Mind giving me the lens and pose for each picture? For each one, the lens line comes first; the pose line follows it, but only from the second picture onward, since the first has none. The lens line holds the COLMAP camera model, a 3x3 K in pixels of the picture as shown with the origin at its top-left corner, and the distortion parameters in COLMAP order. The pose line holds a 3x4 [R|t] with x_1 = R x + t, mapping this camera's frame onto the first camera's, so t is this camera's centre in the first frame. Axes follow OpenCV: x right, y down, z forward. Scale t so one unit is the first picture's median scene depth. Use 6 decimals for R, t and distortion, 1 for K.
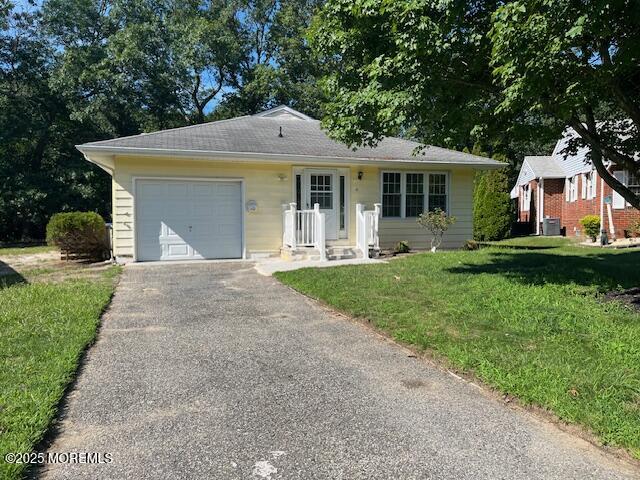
lens RADIAL K [[484.4, 0, 320.0], [0, 484.4, 240.0], [0, 0, 1]] dist [0.073318, -0.110604]
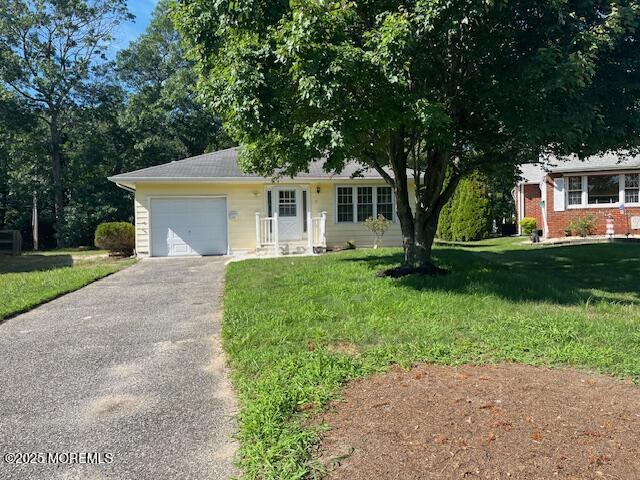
lens RADIAL K [[484.4, 0, 320.0], [0, 484.4, 240.0], [0, 0, 1]] dist [0.073318, -0.110604]
pose [[0.984749, -0.011403, -0.173607, 0.313304], [0.009046, 0.999856, -0.014360, 0.018481], [0.173745, 0.012571, 0.984710, -0.271130]]
